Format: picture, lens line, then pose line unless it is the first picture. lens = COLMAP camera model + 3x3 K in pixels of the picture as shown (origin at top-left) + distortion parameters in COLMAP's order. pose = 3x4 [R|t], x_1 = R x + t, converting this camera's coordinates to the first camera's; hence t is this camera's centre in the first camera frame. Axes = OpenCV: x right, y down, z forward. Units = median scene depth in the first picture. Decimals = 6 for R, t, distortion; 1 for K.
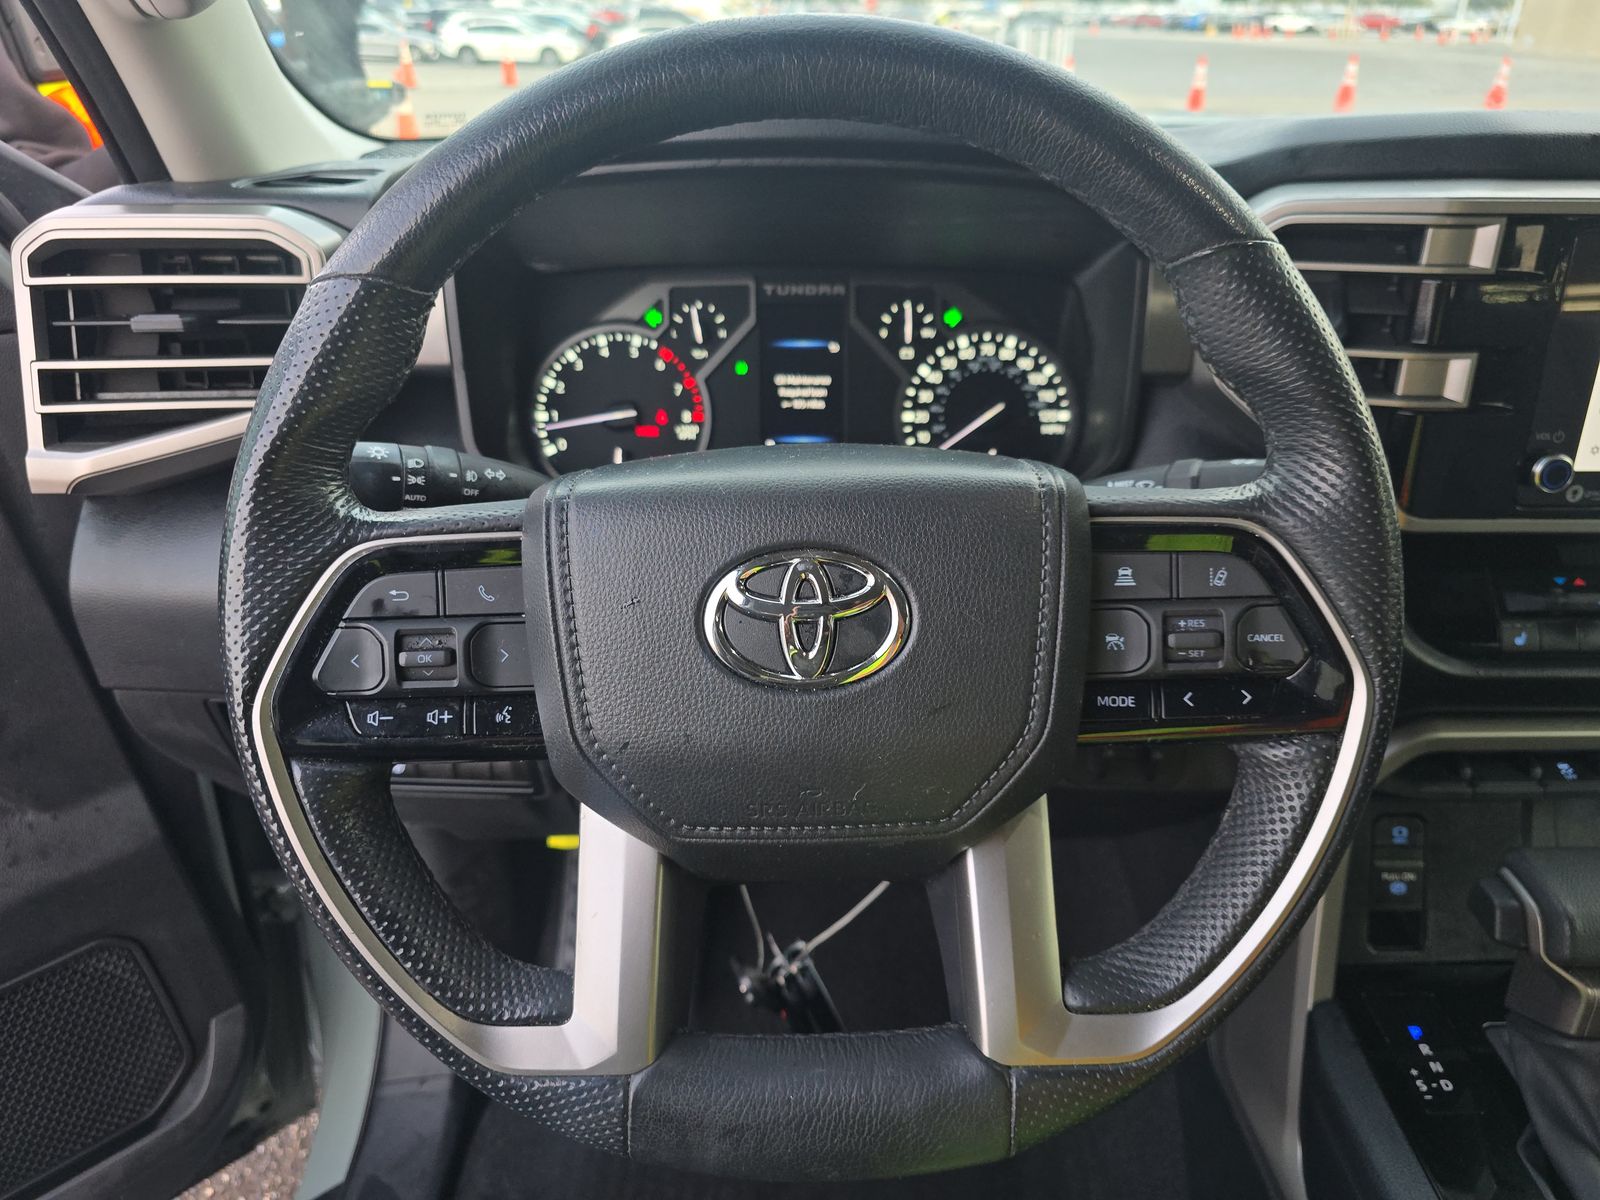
lens RADIAL K [[1073.4, 0, 800.0], [0, 1073.4, 600.0], [0, 0, 1]] dist [0.075164, -0.067629]
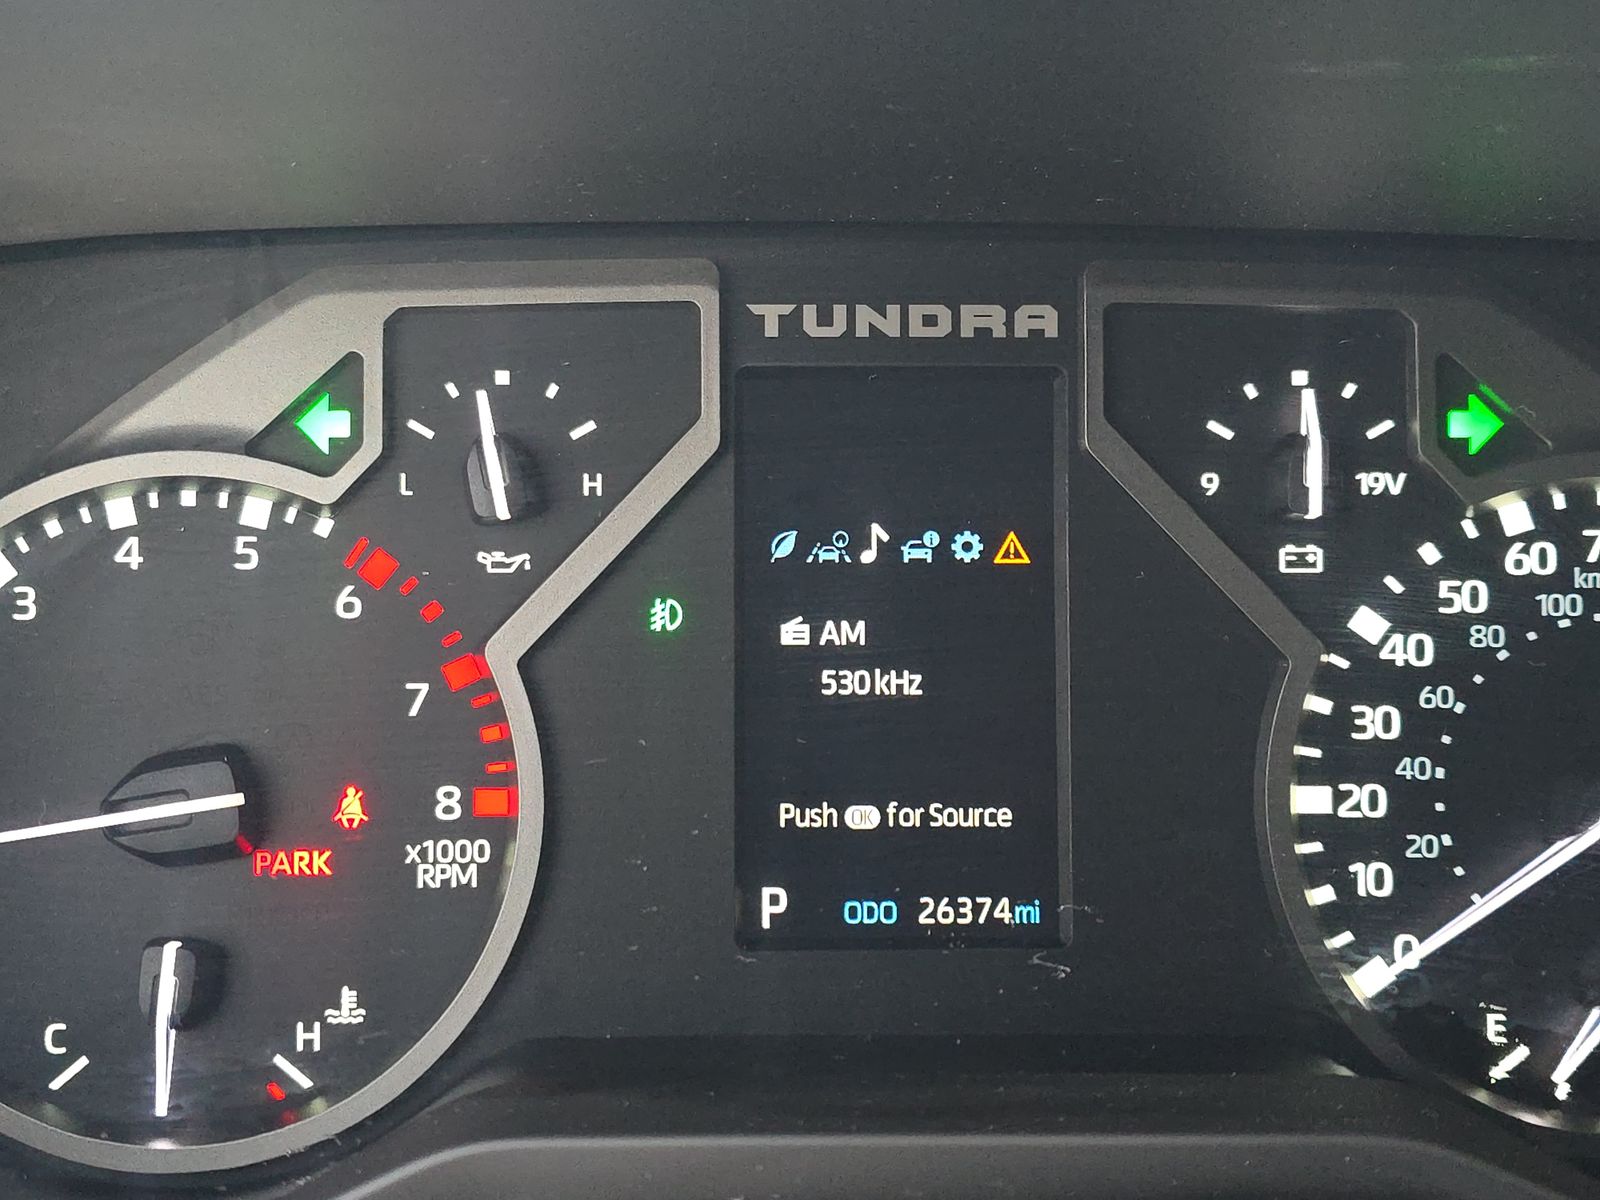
lens RADIAL K [[1073.4, 0, 800.0], [0, 1073.4, 600.0], [0, 0, 1]] dist [0.075164, -0.067629]
pose [[0.999986, 0.002157, -0.004834, -0.020261], [-0.002569, 0.996213, -0.086912, -0.196480], [0.004628, 0.086924, 0.996204, 0.742349]]
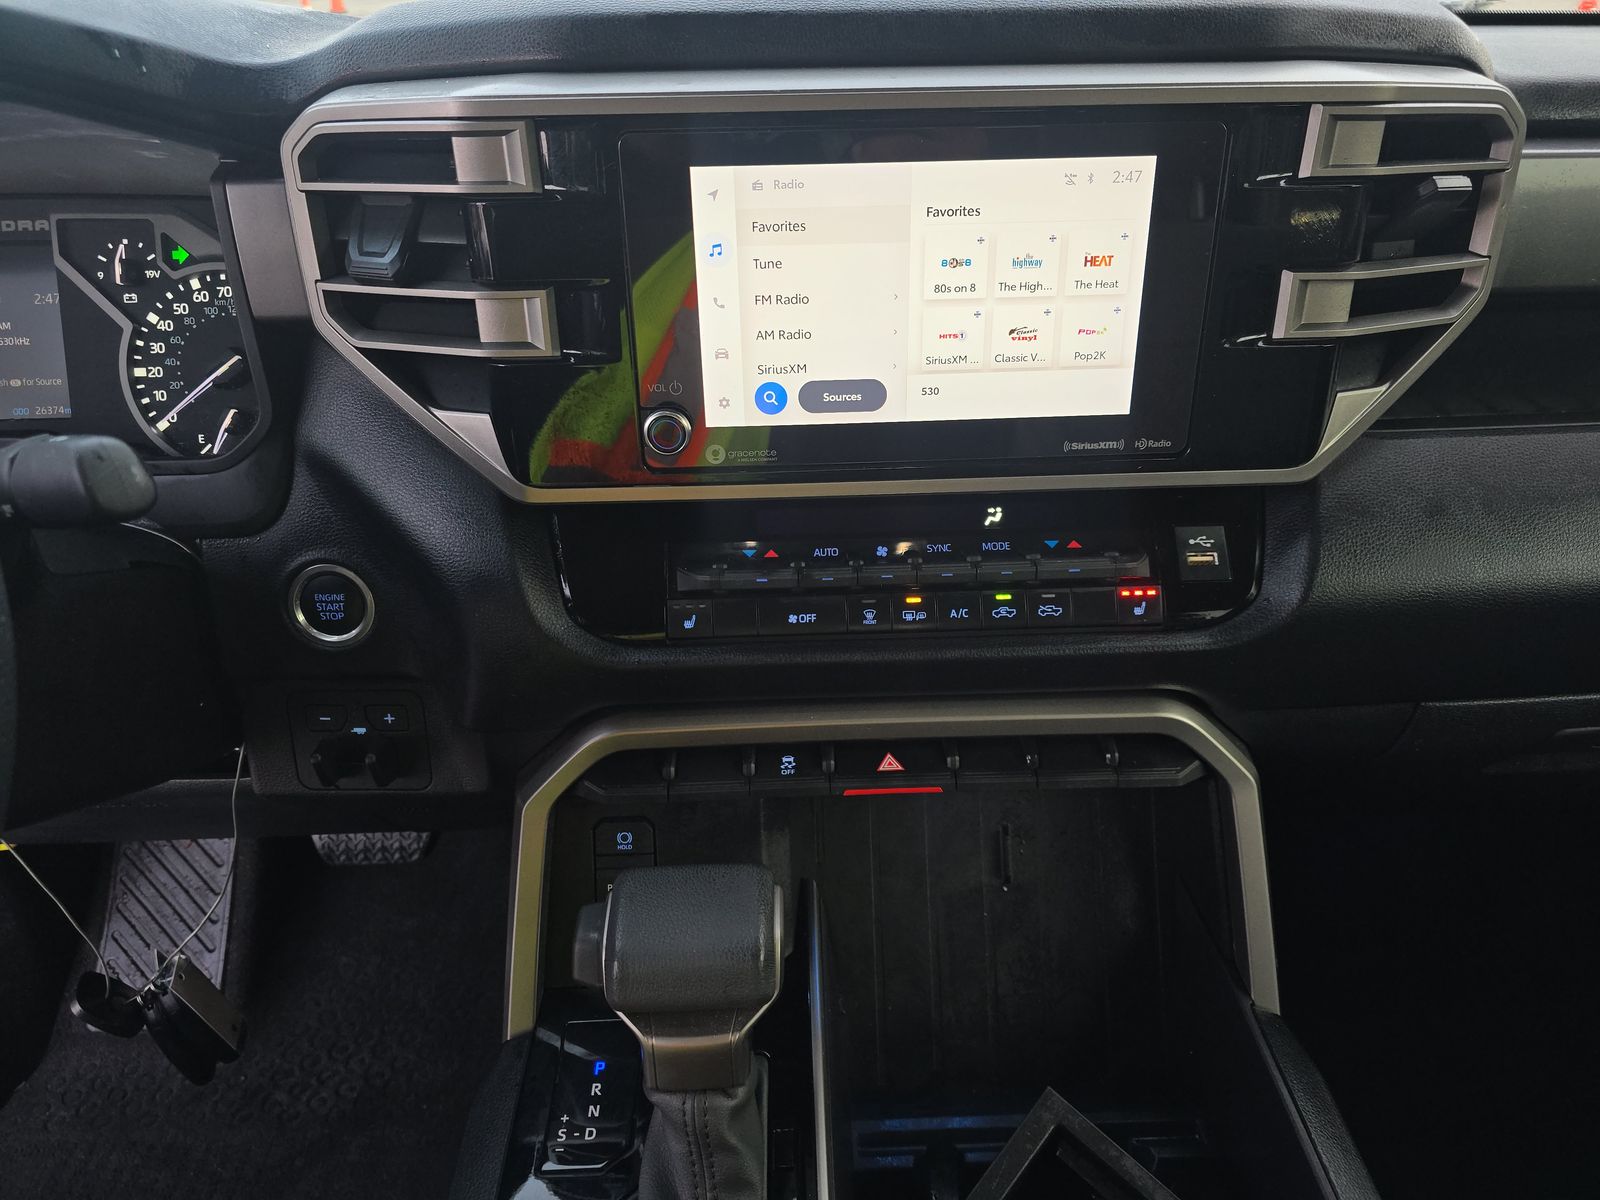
lens RADIAL K [[1108.0, 0, 802.0], [0, 1108.0, 654.0], [0, 0, 1]] dist [-0.021364, 0.004137]
pose [[0.999864, -0.015125, -0.006636, 0.641903], [0.015648, 0.996046, 0.087447, -0.013054], [0.005287, -0.087539, 0.996147, 0.101964]]
